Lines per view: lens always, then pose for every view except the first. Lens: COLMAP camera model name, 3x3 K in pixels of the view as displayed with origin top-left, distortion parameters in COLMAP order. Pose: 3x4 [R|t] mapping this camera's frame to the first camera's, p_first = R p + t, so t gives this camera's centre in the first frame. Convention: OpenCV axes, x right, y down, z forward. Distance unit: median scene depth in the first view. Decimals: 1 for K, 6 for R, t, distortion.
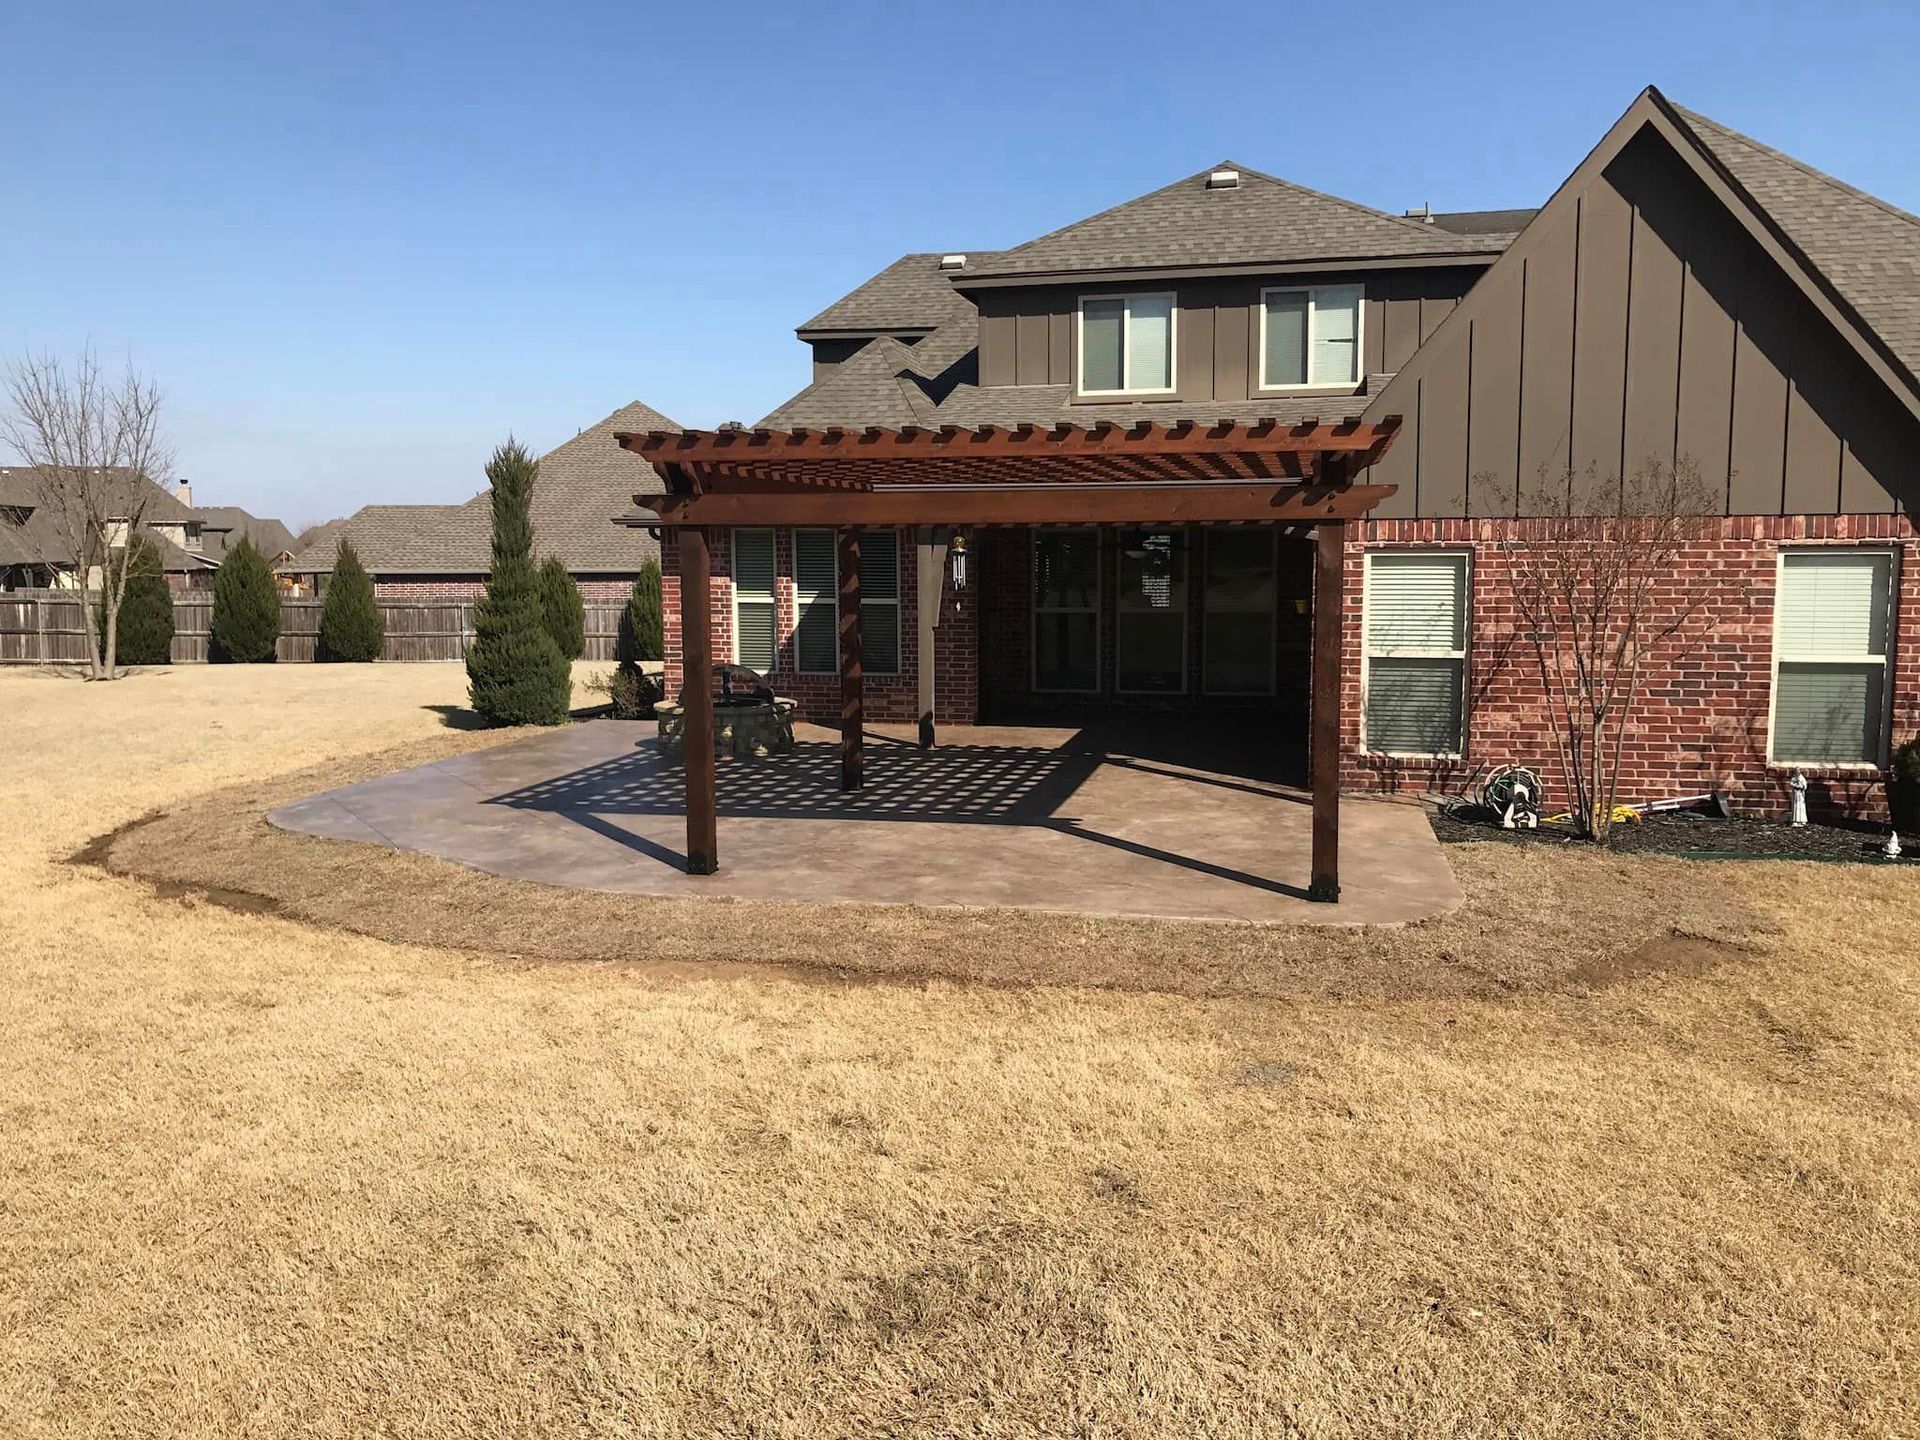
lens RADIAL K [[1598.5, 0, 971.2], [0, 1598.5, 717.1], [0, 0, 1]] dist [0.018870, -0.011759]
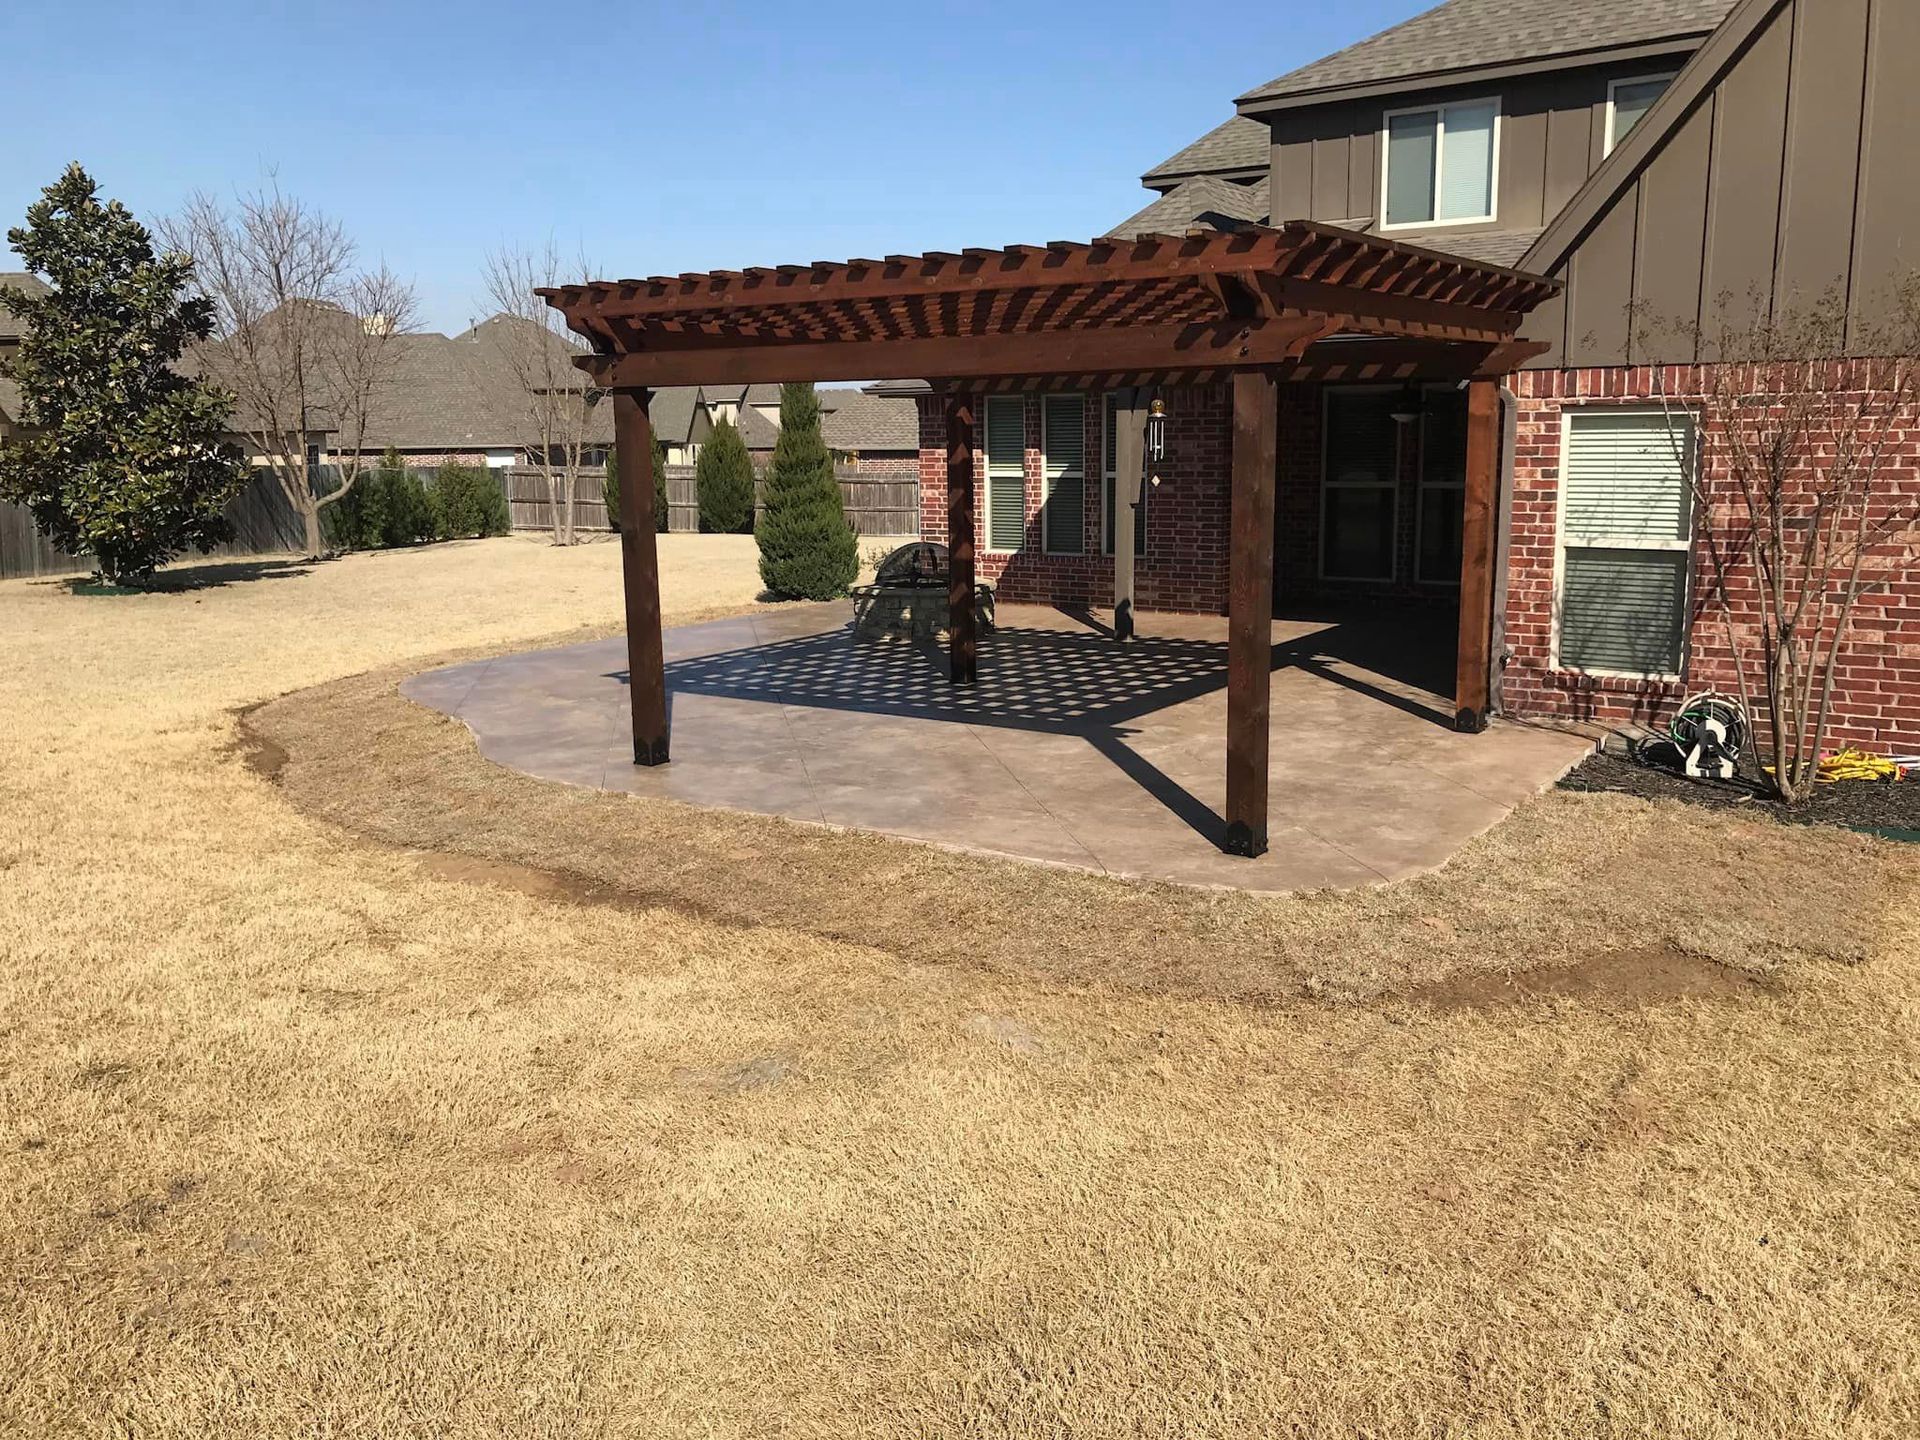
lens RADIAL K [[1598.5, 0, 956.8], [0, 1598.5, 721.9], [0, 0, 1]] dist [0.018870, -0.011759]
pose [[0.926991, 0.059753, -0.370294, 0.268558], [-0.030245, 0.995922, 0.084994, -0.009575], [0.373863, -0.067589, 0.925018, 0.154742]]
